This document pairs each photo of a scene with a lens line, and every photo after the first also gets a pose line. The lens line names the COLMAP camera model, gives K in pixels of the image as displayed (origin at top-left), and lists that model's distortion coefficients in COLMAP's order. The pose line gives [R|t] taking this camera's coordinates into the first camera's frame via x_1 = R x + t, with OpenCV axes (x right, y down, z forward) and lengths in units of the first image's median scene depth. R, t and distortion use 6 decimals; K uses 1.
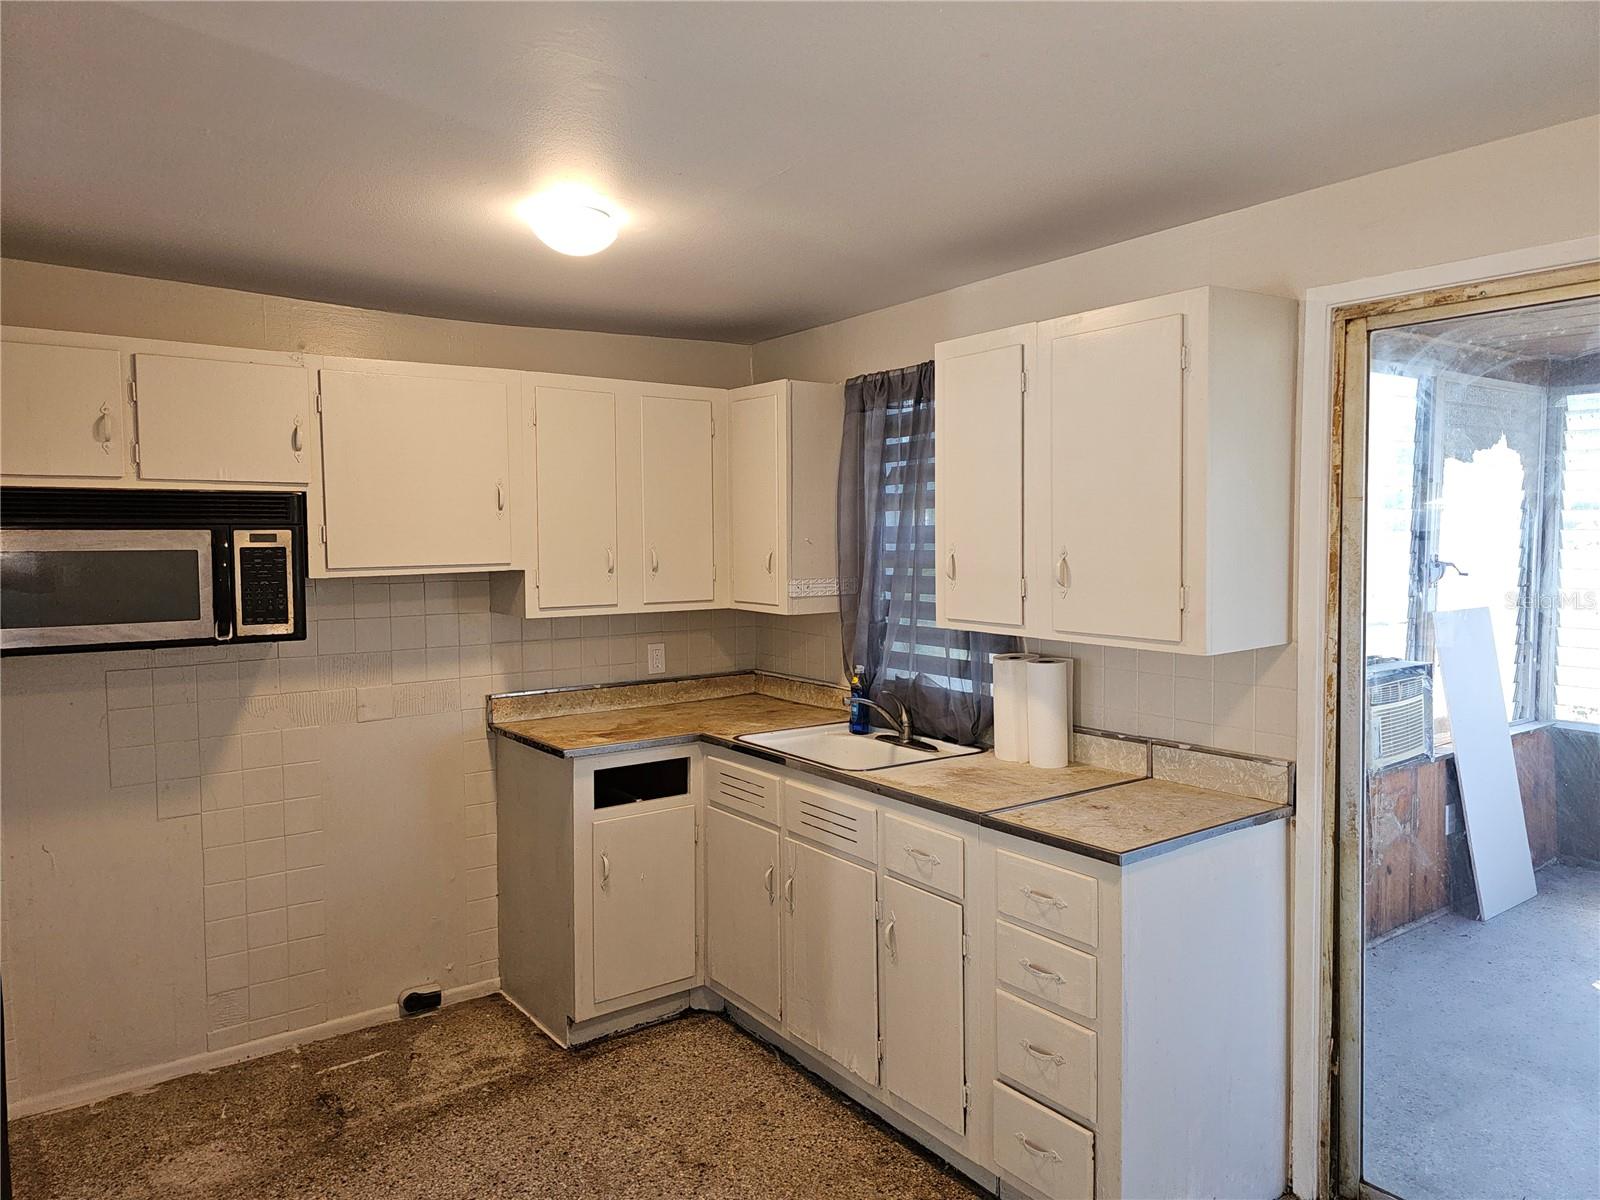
lens RADIAL K [[1068.7, 0, 803.4], [0, 1068.7, 601.6], [0, 0, 1]] dist [0.053825, -0.051188]
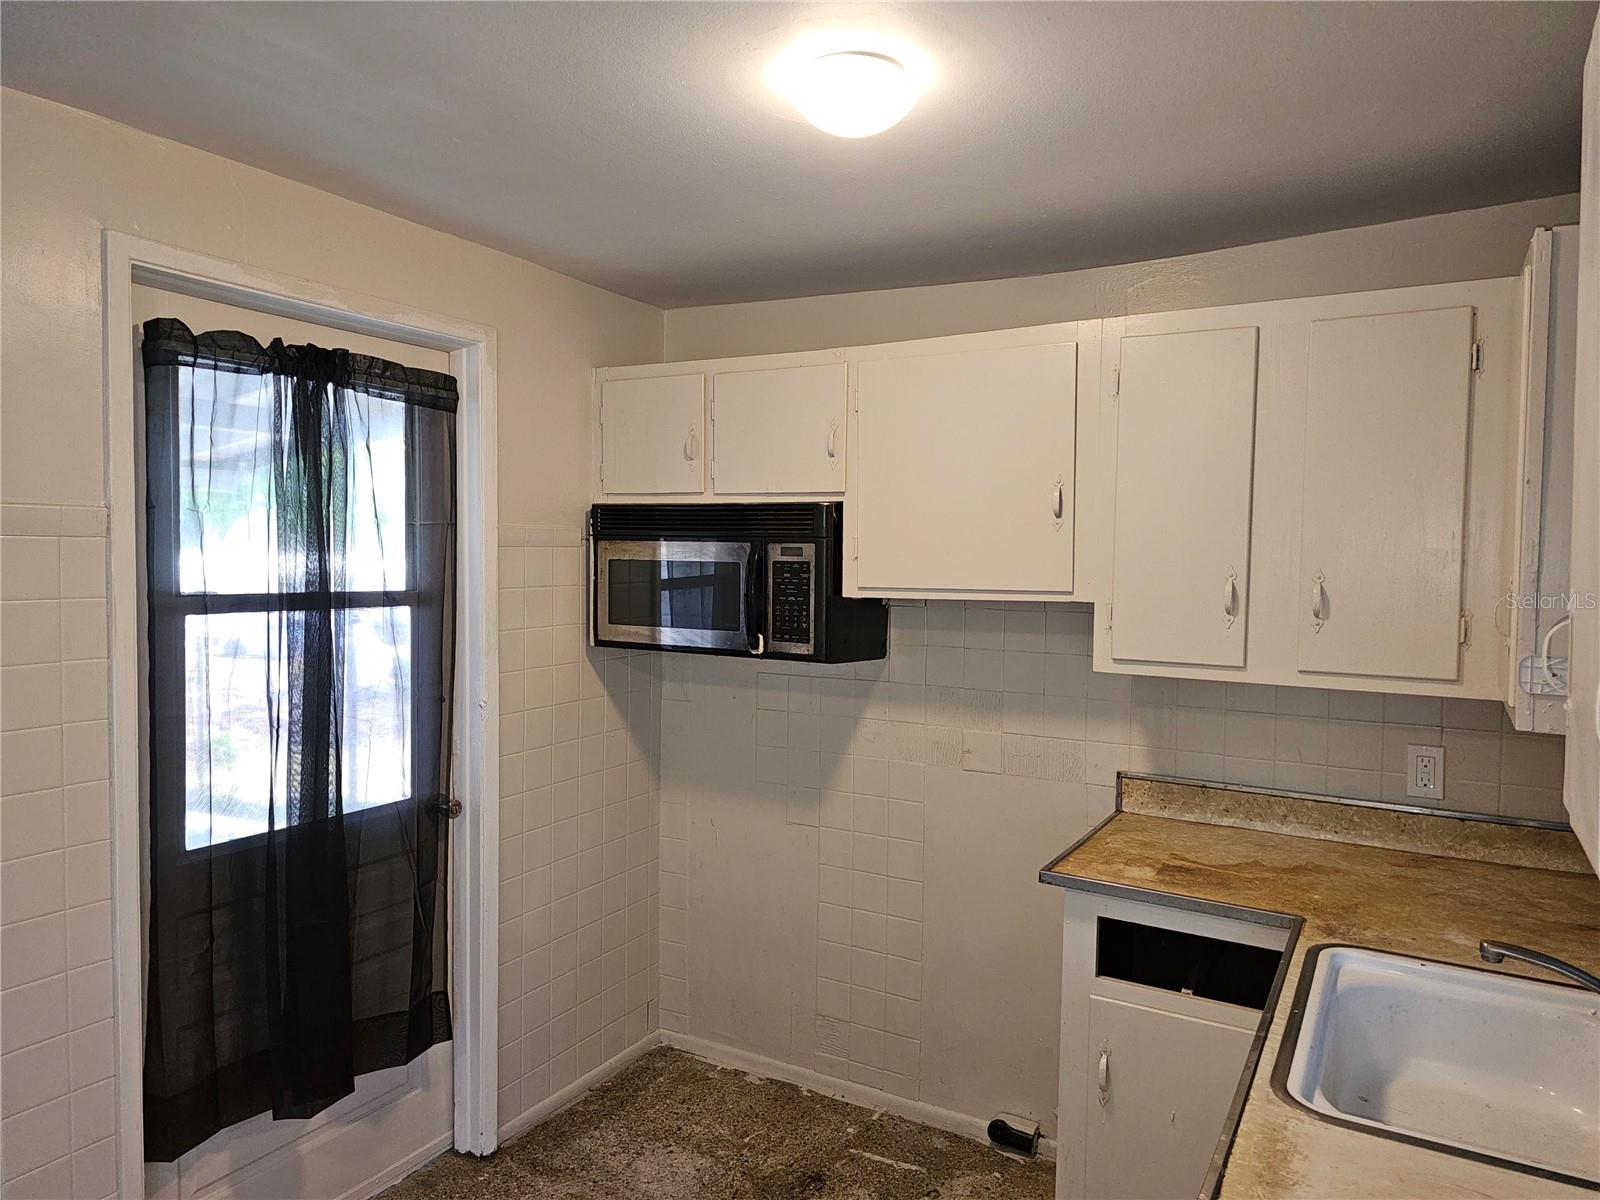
lens RADIAL K [[1068.7, 0, 800.1], [0, 1068.7, 588.4], [0, 0, 1]] dist [0.053825, -0.051188]
pose [[0.404717, 0.045764, -0.913296, 0.346817], [-0.073662, 0.997133, 0.017322, -0.041738], [0.911470, 0.060264, 0.406928, 0.604083]]
